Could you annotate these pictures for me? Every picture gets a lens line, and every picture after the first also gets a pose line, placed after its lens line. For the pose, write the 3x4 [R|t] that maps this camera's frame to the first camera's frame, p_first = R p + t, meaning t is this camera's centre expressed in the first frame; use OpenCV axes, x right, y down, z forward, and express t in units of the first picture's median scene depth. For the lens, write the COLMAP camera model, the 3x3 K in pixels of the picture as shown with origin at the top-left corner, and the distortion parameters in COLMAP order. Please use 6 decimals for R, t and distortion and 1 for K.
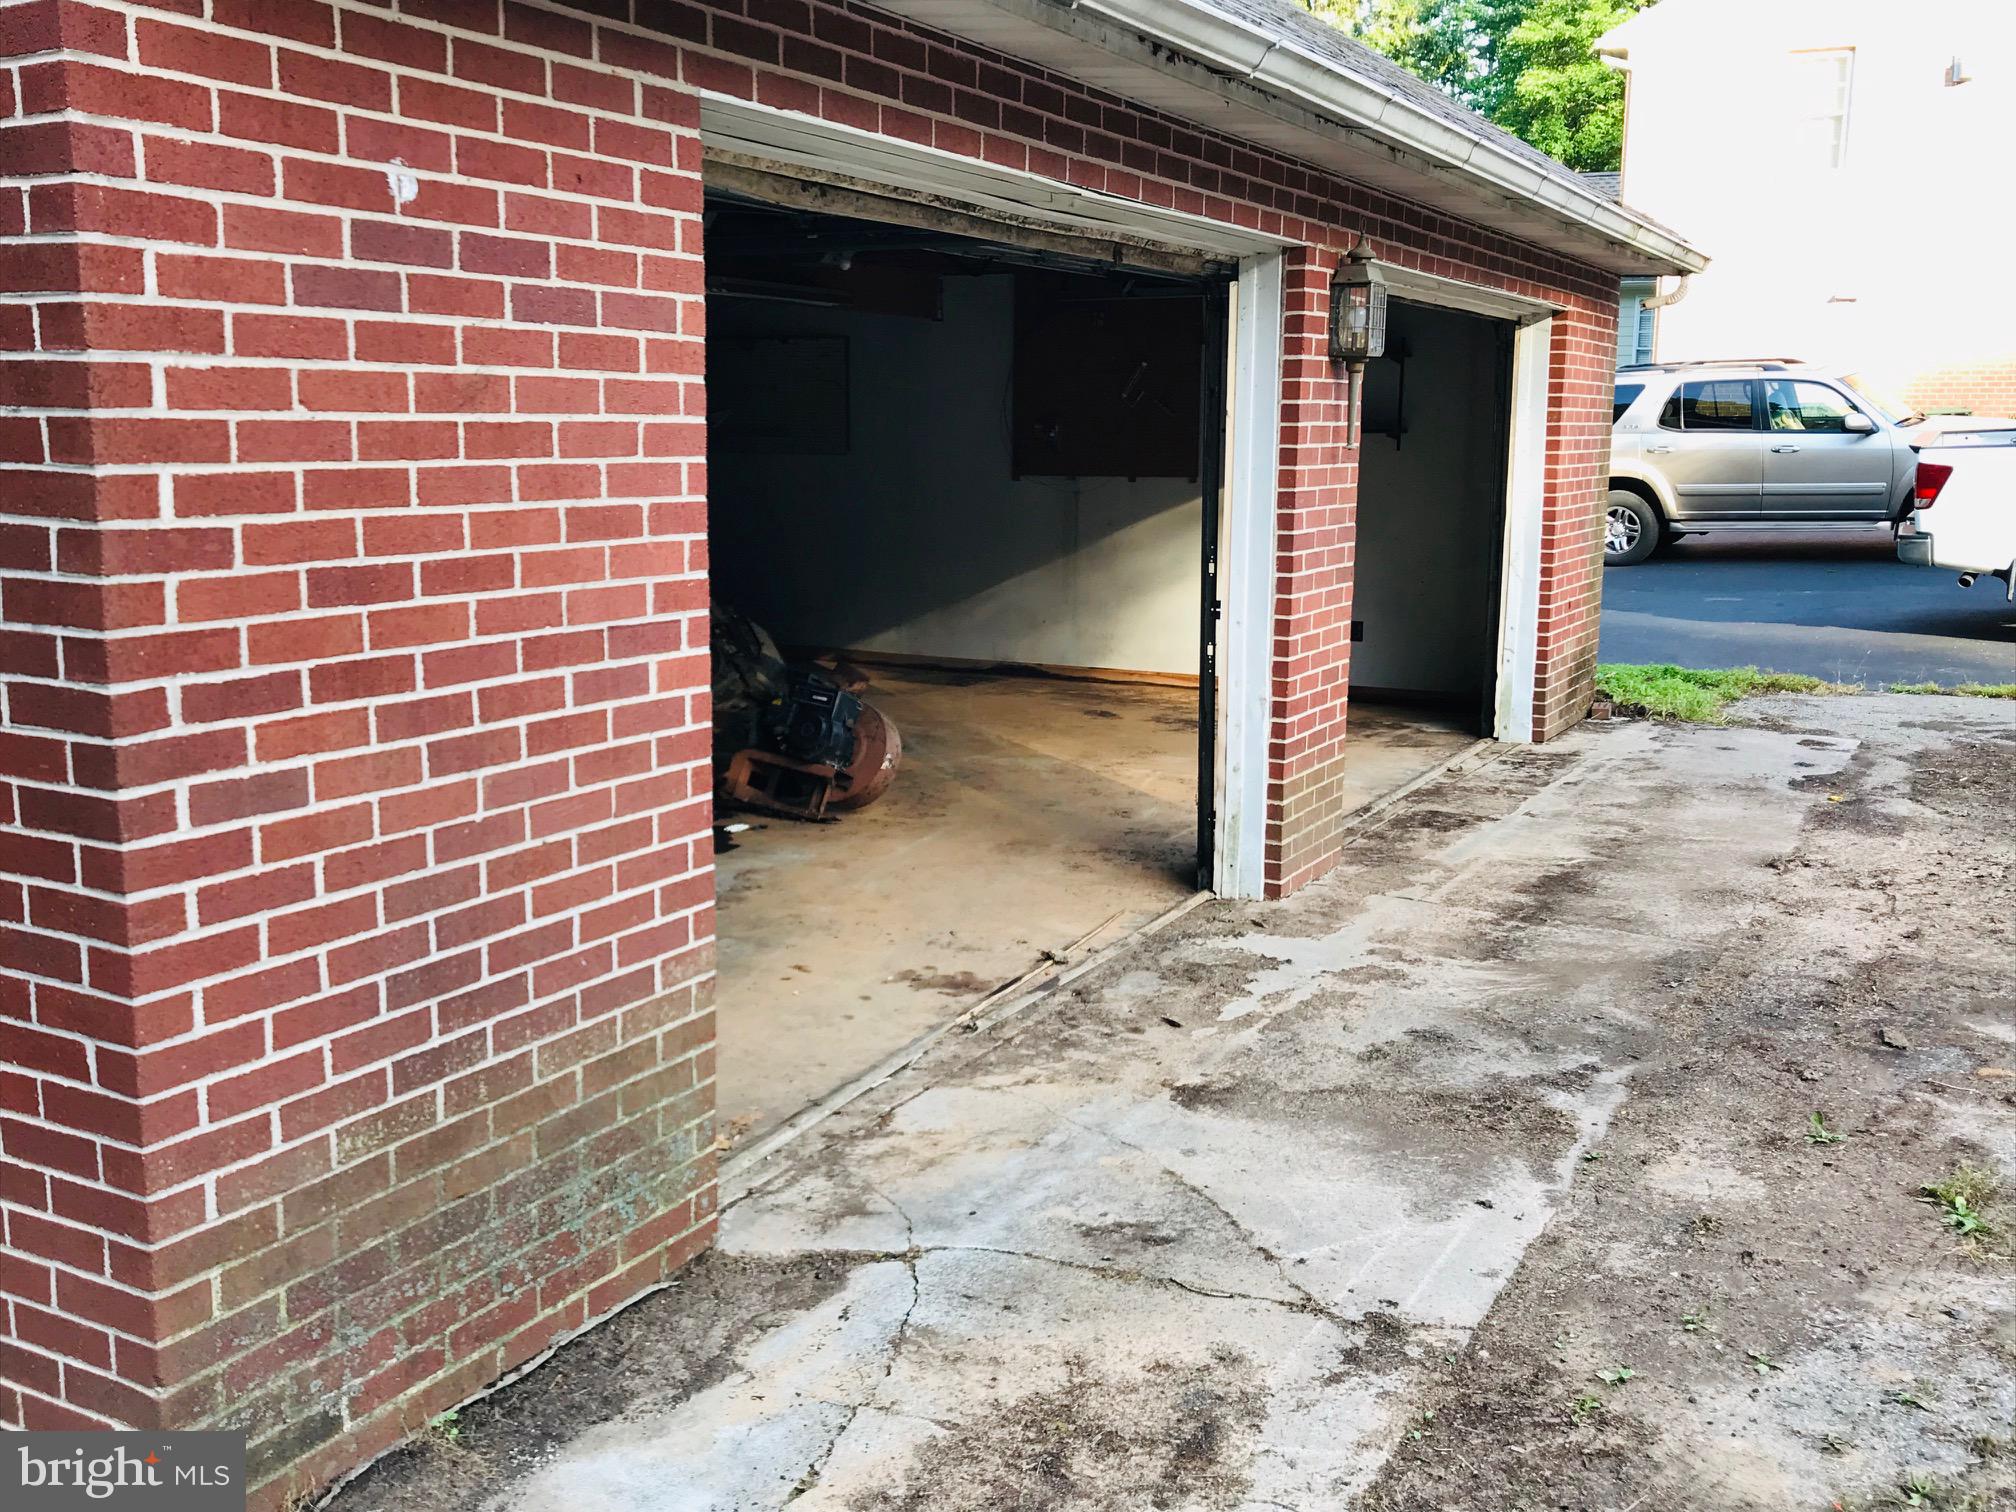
lens RADIAL K [[1899.4, 0, 1010.4], [0, 1899.4, 758.5], [0, 0, 1]] dist [0.010977, 0.000000]
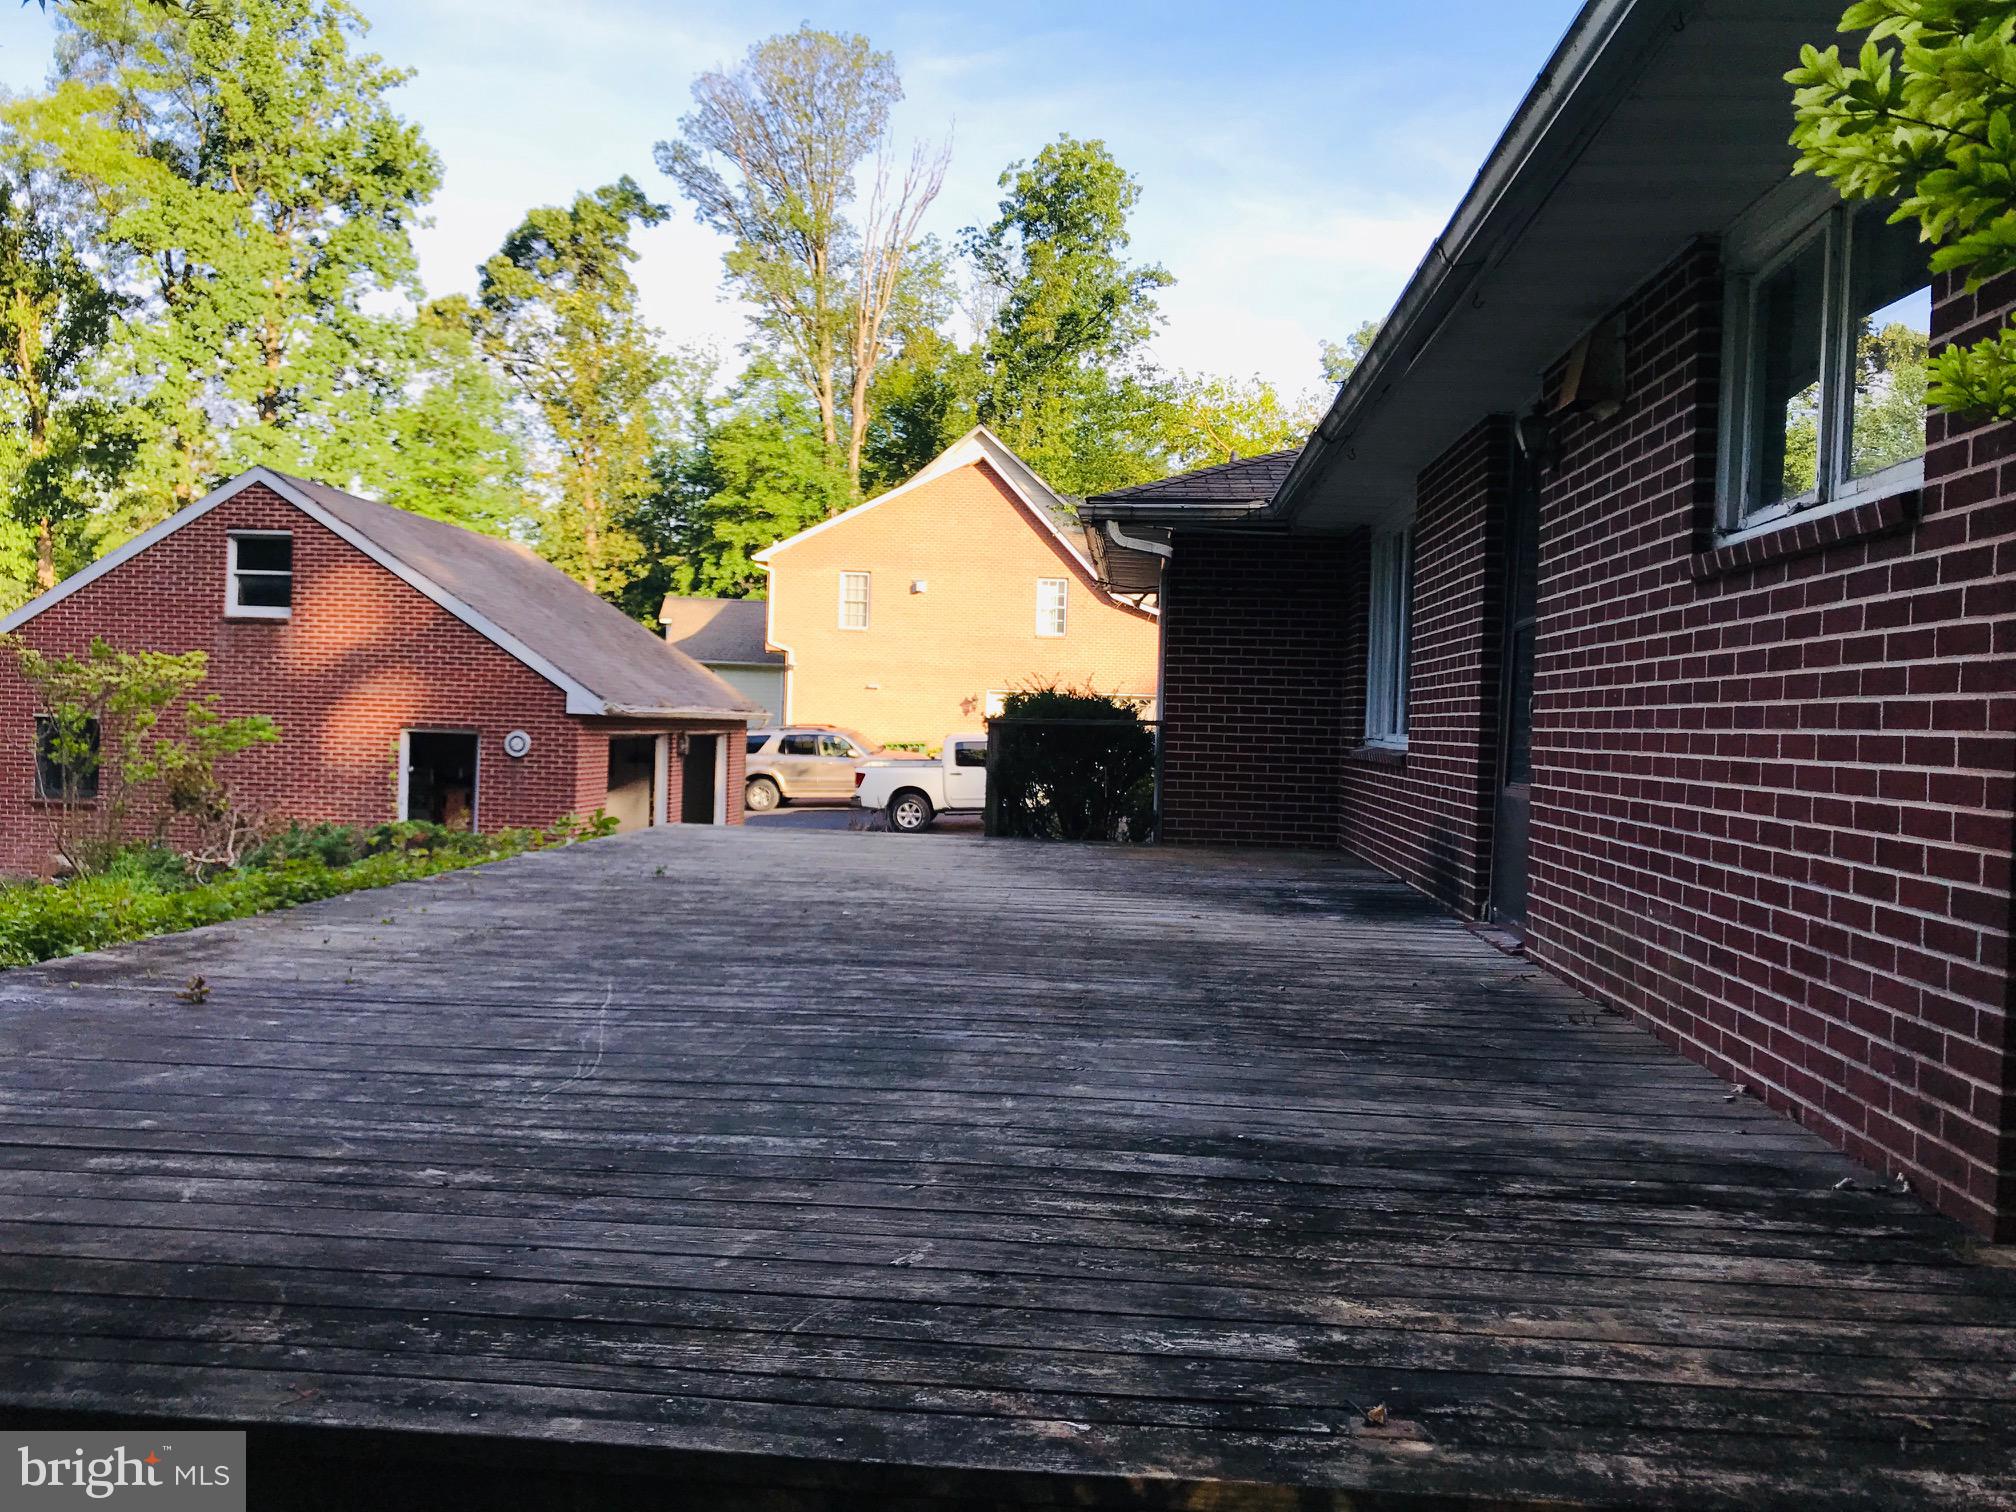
lens RADIAL K [[1667.0, 0, 1008.4], [0, 1667.0, 754.0], [0, 0, 1]] dist [0.014700, -0.020510]
pose [[0.908650, 0.020864, 0.417037, -0.237593], [0.041086, 0.989437, -0.139020, 0.115104], [-0.415533, 0.143455, 0.898194, -0.891404]]
